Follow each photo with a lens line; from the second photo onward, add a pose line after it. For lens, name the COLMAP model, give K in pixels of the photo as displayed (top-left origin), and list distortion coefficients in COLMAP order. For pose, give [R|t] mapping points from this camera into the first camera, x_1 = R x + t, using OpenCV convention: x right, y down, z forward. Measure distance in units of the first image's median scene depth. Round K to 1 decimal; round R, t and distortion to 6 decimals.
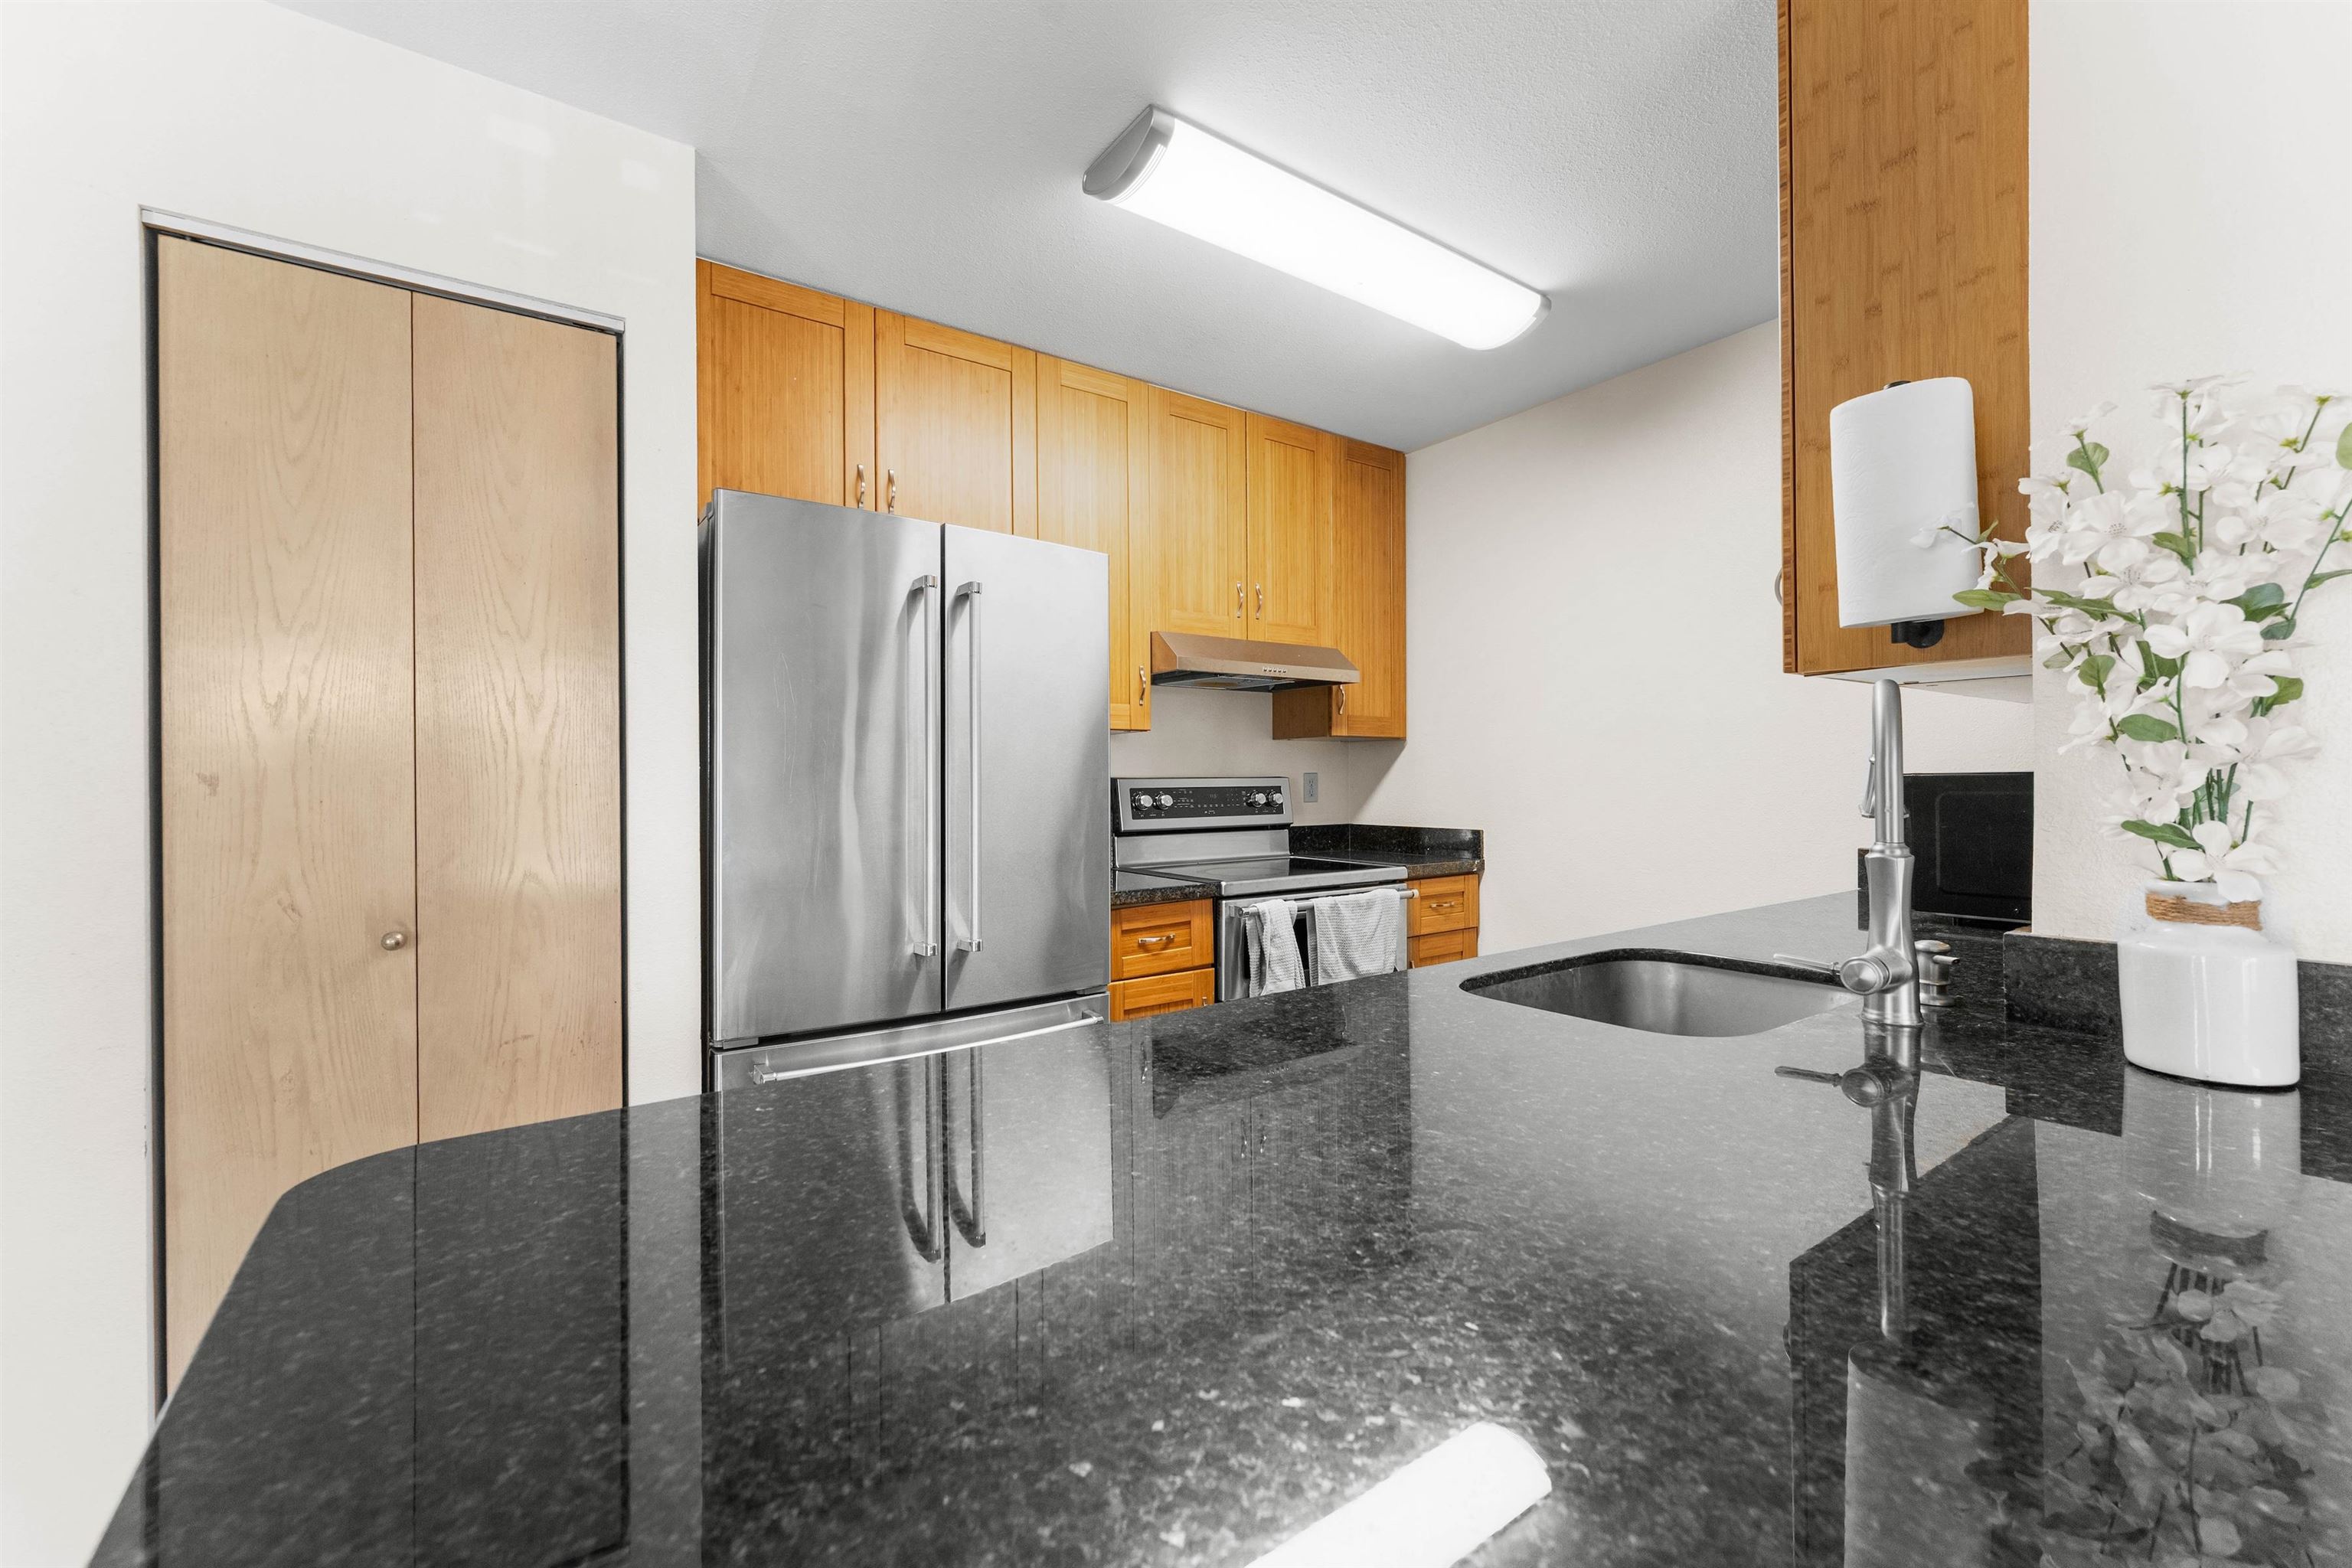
lens RADIAL K [[966.4, 0, 1164.5], [0, 966.4, 782.4], [0, 0, 1]] dist [0.000516, -0.000367]
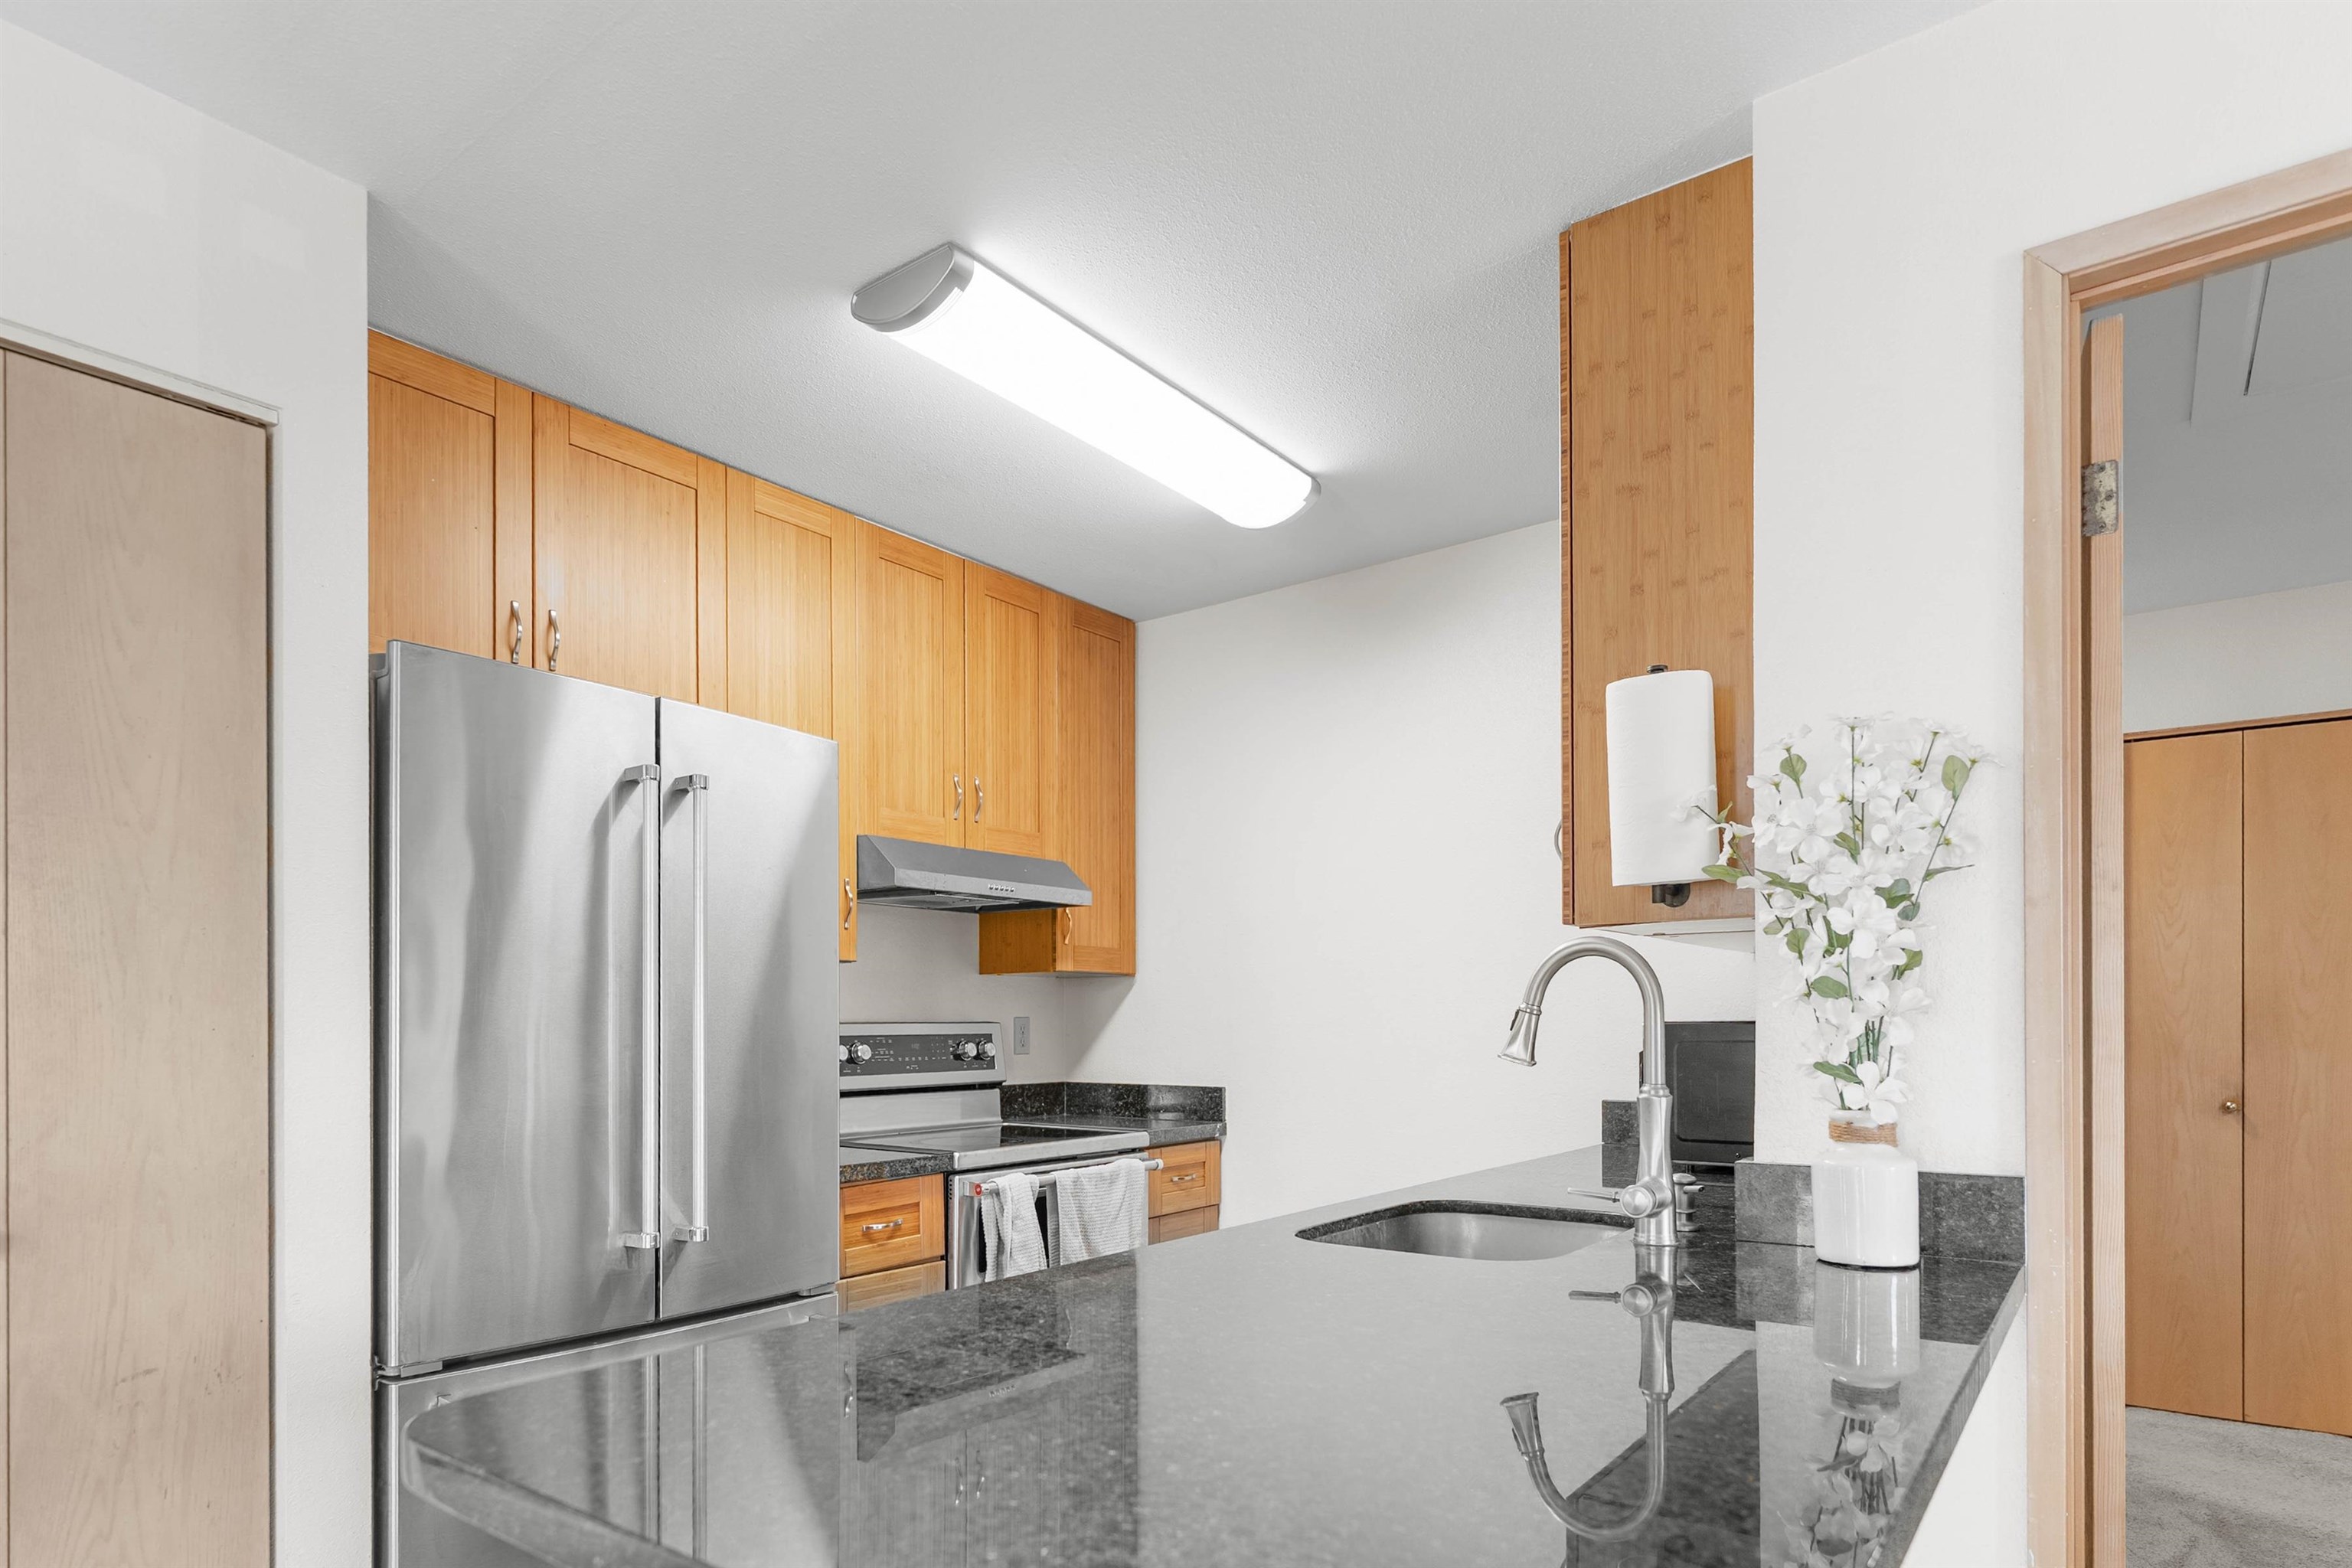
lens RADIAL K [[1309.6, 0, 1277.1], [0, 1309.6, 1028.5], [0, 0, 1]] dist [-0.000023, 0.000643]
pose [[0.925299, 0.002847, 0.379229, -0.172556], [-0.002664, 0.999996, -0.001007, 0.000142], [-0.379230, -0.000078, 0.925302, -0.178486]]
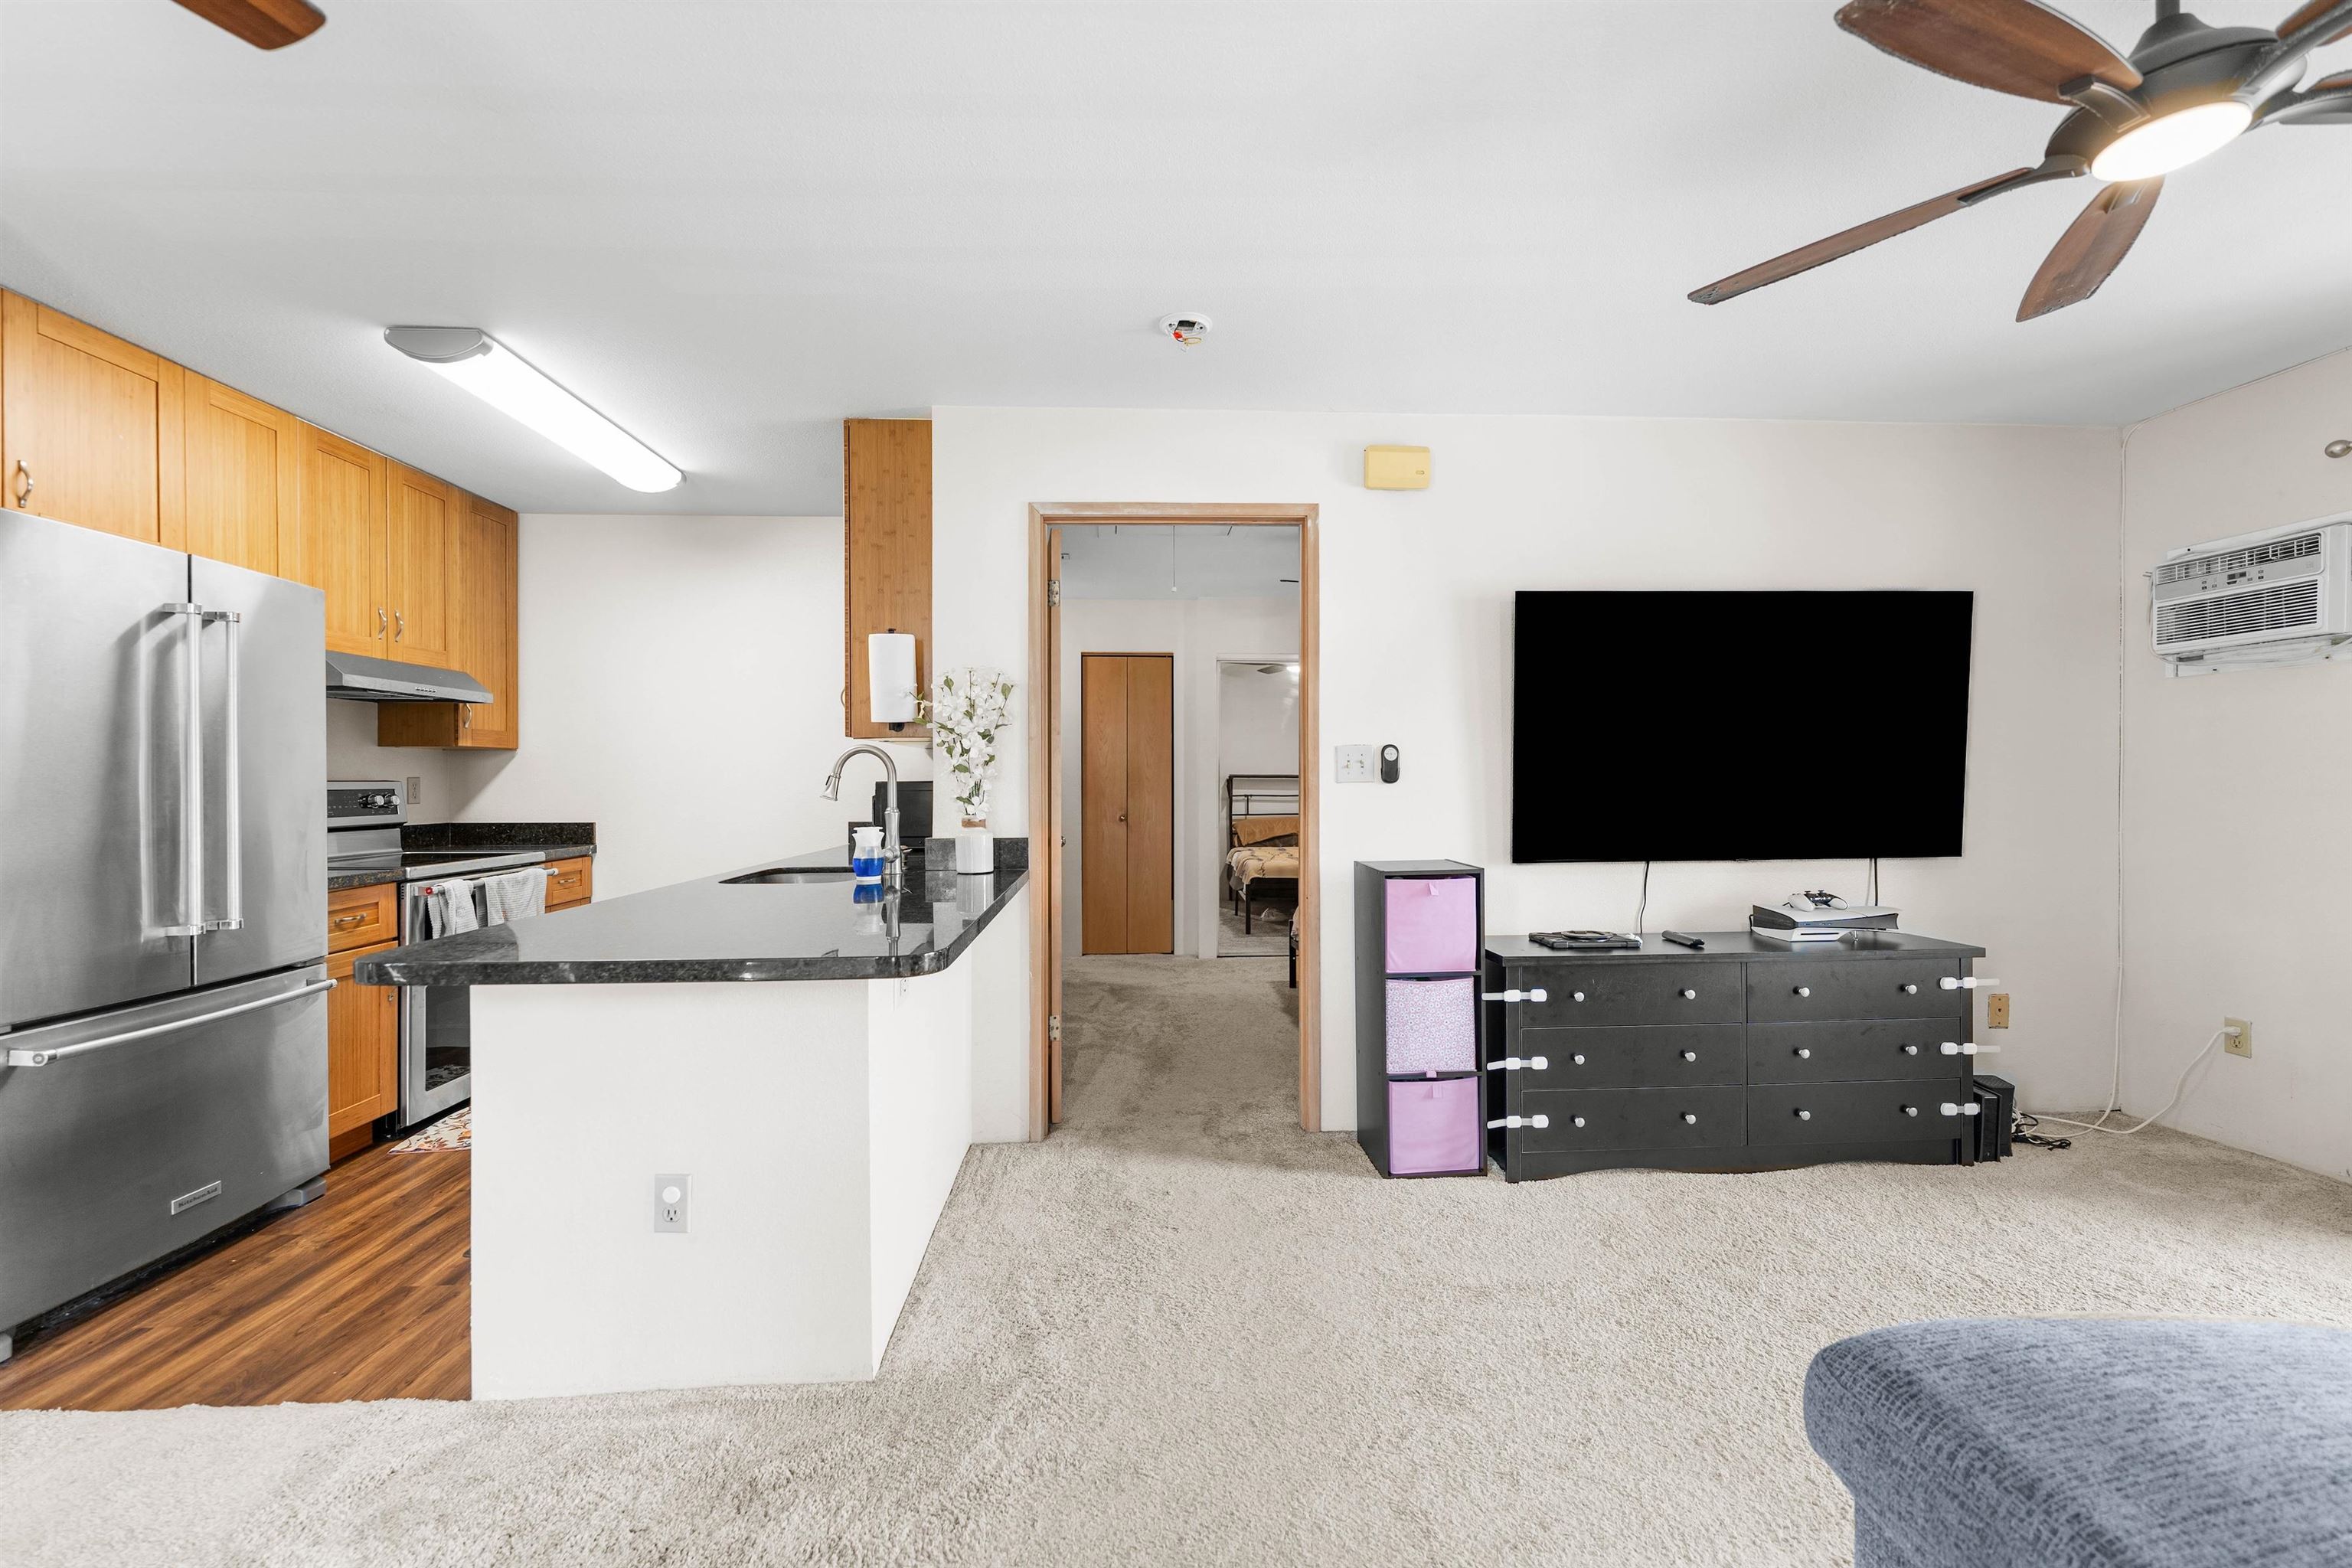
lens RADIAL K [[966.4, 0, 1190.3], [0, 966.4, 790.3], [0, 0, 1]] dist [0.000516, -0.000367]
pose [[0.516299, 0.000263, 0.856409, -0.888032], [-0.001135, 0.999999, 0.000377, 0.009266], [-0.856408, -0.001167, 0.516299, -0.865002]]
